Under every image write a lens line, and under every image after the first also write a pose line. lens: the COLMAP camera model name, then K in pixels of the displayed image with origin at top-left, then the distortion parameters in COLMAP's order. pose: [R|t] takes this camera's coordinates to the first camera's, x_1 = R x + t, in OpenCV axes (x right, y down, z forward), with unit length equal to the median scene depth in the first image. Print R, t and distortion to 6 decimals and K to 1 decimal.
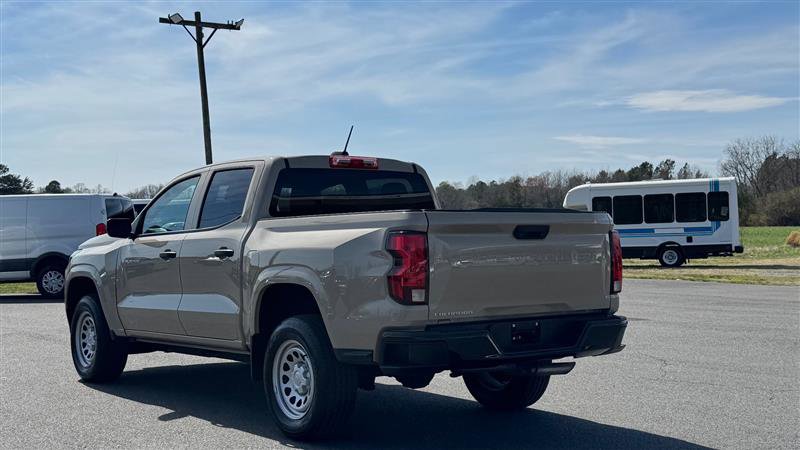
lens RADIAL K [[1565.7, 0, 400.0], [0, 1565.7, 225.0], [0, 0, 1]] dist [0.042580, 0.170023]
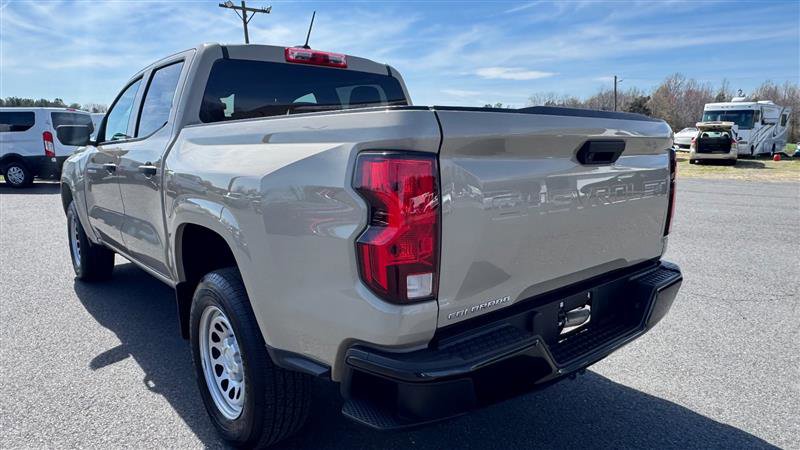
lens RADIAL K [[510.1, 0, 400.0], [0, 510.1, 225.0], [0, 0, 1]] dist [-0.002296, -0.000894]
pose [[0.997610, -0.002938, 0.069038, -0.004833], [-0.009311, 0.984268, 0.176434, -0.001295], [-0.068471, -0.176655, 0.981888, 0.775790]]
